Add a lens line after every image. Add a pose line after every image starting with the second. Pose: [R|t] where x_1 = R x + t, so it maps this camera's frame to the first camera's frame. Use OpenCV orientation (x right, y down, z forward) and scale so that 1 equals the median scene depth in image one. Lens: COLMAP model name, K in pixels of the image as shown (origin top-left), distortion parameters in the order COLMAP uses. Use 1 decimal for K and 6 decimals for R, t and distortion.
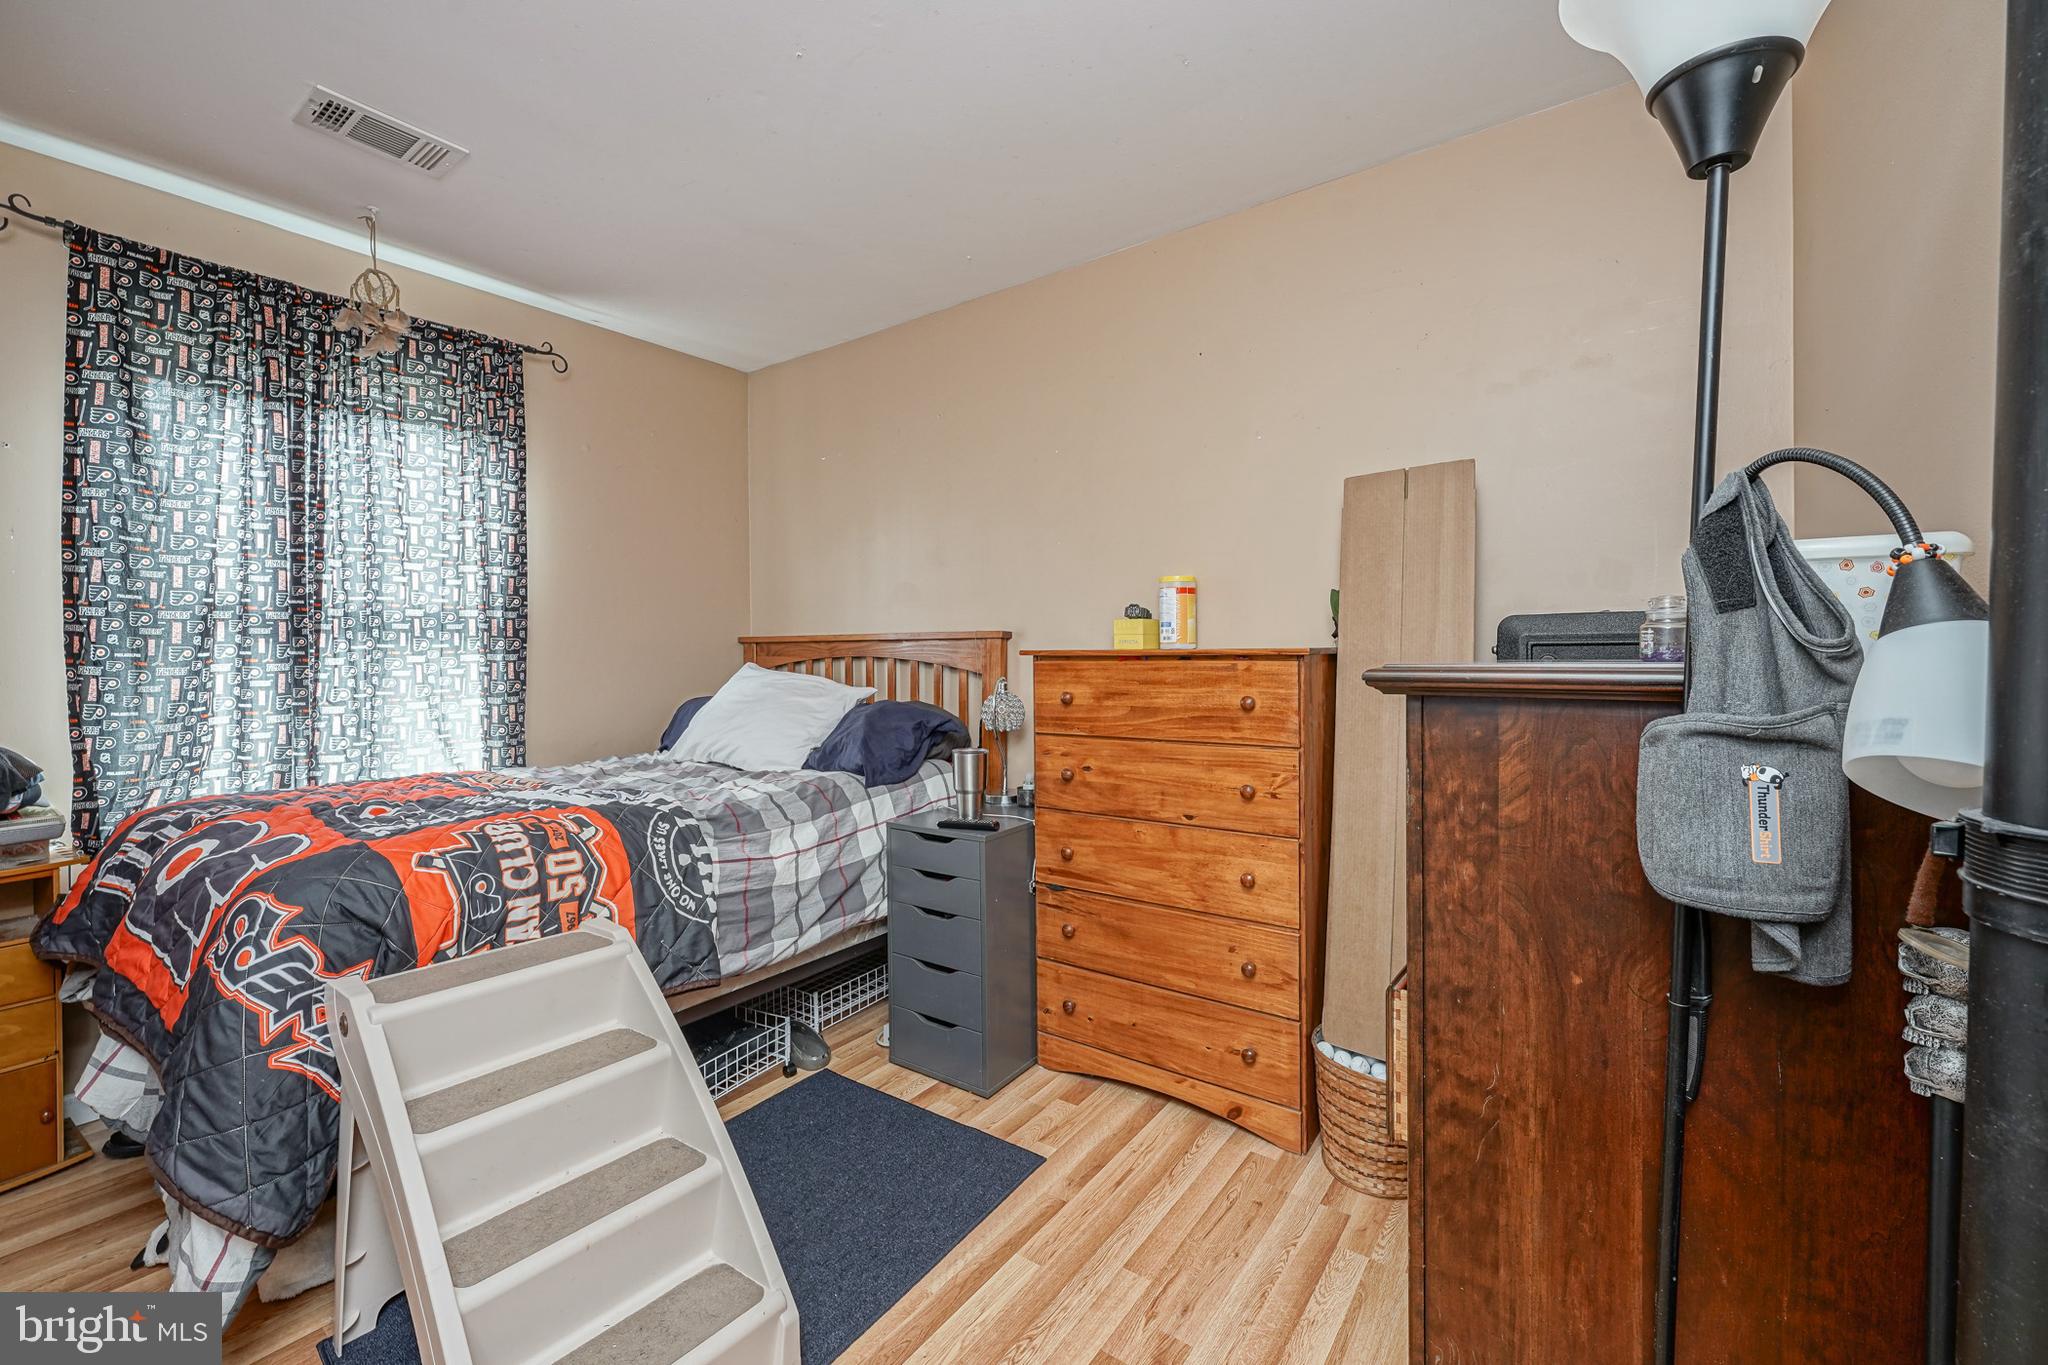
lens RADIAL K [[903.5, 0, 1024.3], [0, 903.5, 613.2], [0, 0, 1]] dist [0.000146, 0.000522]
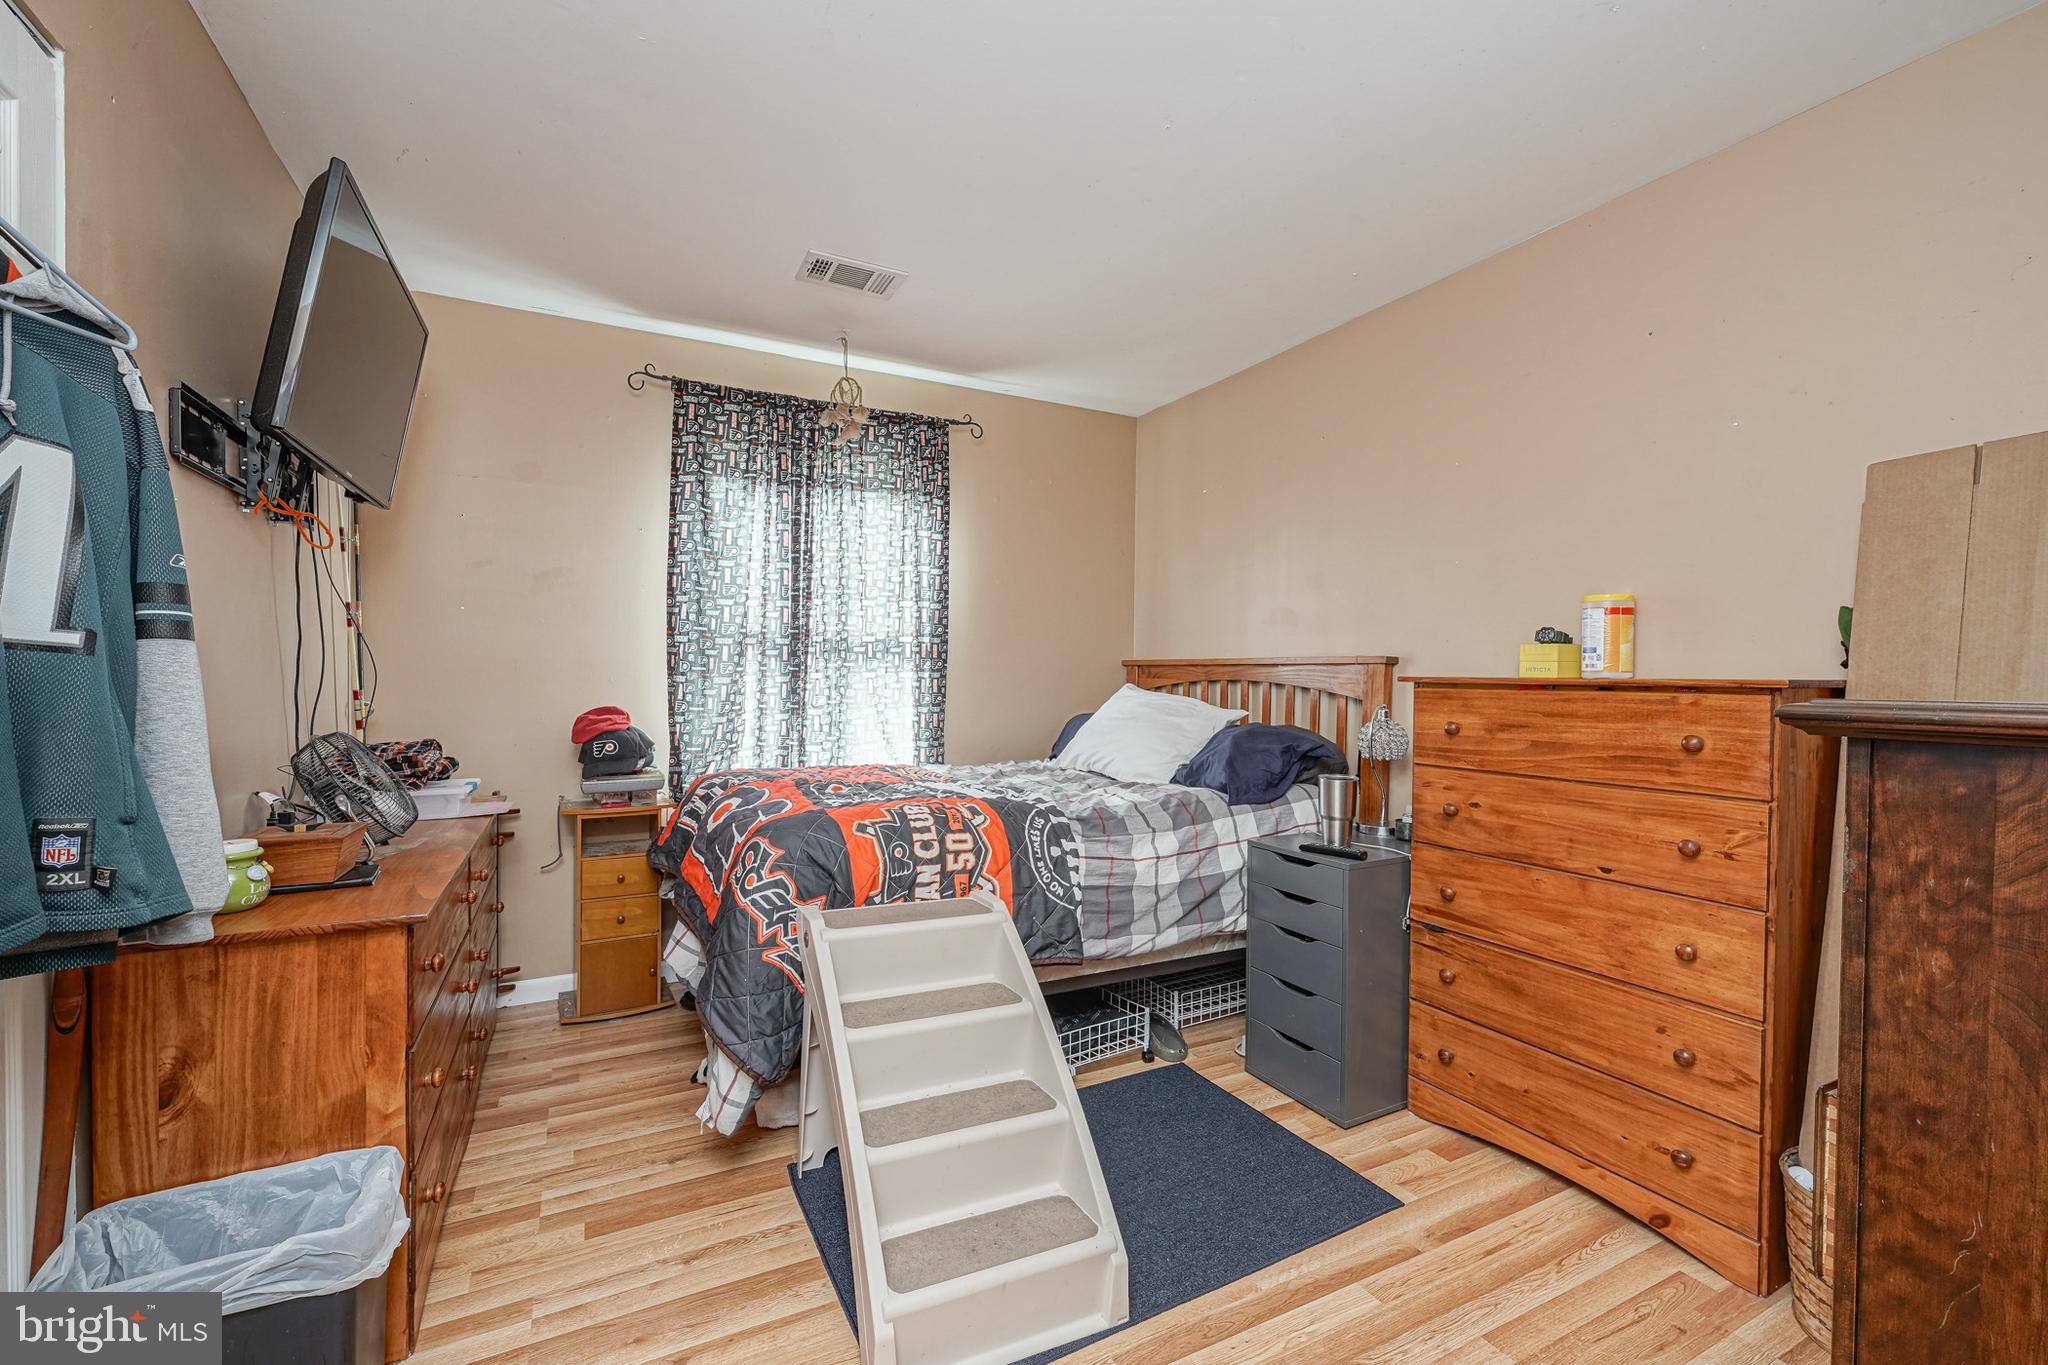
lens RADIAL K [[903.5, 0, 1024.3], [0, 903.5, 613.2], [0, 0, 1]] dist [0.000146, 0.000522]
pose [[0.896890, -0.014278, -0.442024, 0.097355], [0.002439, 0.999623, -0.027341, -0.001390], [0.442247, 0.023444, 0.896587, -0.060061]]
